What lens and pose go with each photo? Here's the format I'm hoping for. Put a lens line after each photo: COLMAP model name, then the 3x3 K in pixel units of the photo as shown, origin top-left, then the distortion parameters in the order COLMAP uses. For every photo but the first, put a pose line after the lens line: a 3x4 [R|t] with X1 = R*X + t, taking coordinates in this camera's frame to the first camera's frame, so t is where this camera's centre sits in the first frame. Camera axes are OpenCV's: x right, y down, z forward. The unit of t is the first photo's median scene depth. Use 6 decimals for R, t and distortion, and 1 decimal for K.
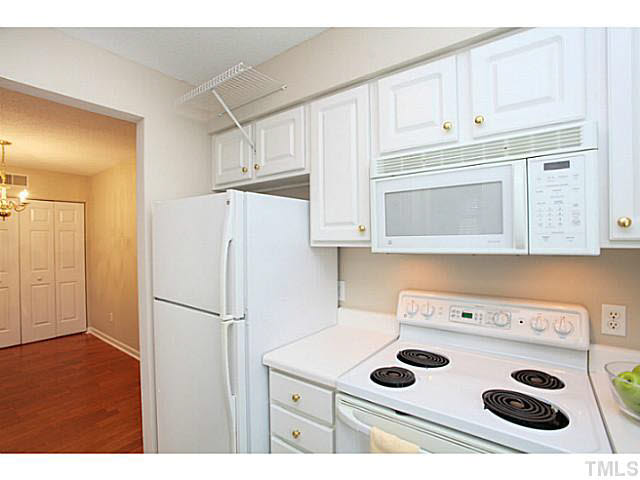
lens RADIAL K [[307.0, 0, 322.7], [0, 307.0, 237.7], [0, 0, 1]] dist [-0.035647, 0.006336]
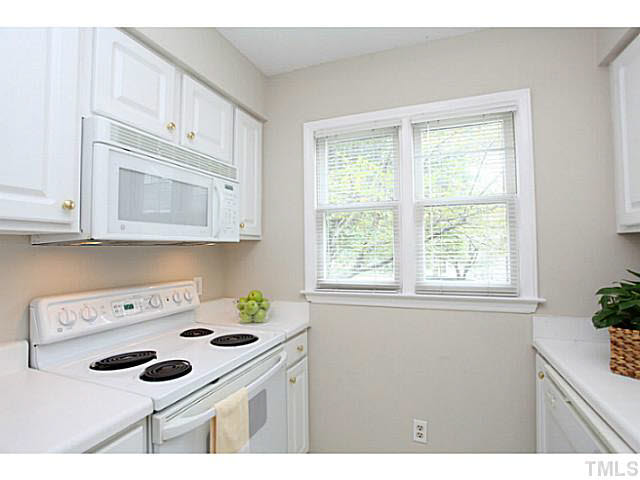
lens RADIAL K [[307.0, 0, 321.1], [0, 307.0, 243.5], [0, 0, 1]] dist [-0.035647, 0.006336]
pose [[-0.241810, 0.025140, 0.969998, -0.696225], [-0.000468, 0.999661, -0.026025, 0.078260], [-0.970324, -0.006747, -0.241716, 0.675010]]
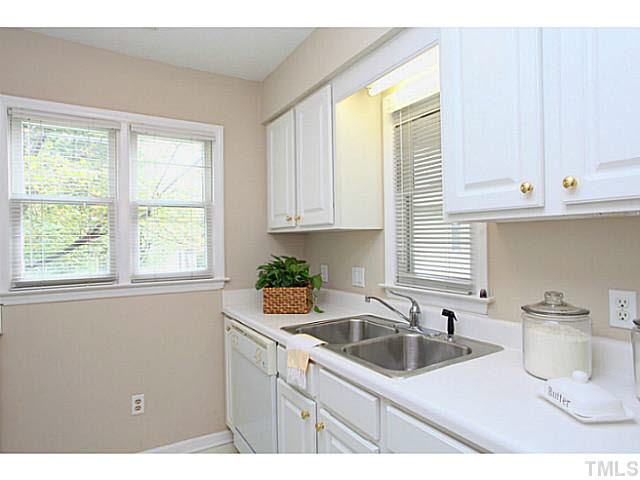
lens RADIAL K [[432.3, 0, 323.7], [0, 432.3, 235.9], [0, 0, 1]] dist [-0.009133, 0.004573]
pose [[-0.901769, 0.020028, 0.431754, -1.209517], [0.010866, 0.999661, -0.023677, 0.092668], [-0.432081, -0.016659, -0.901681, 1.392796]]
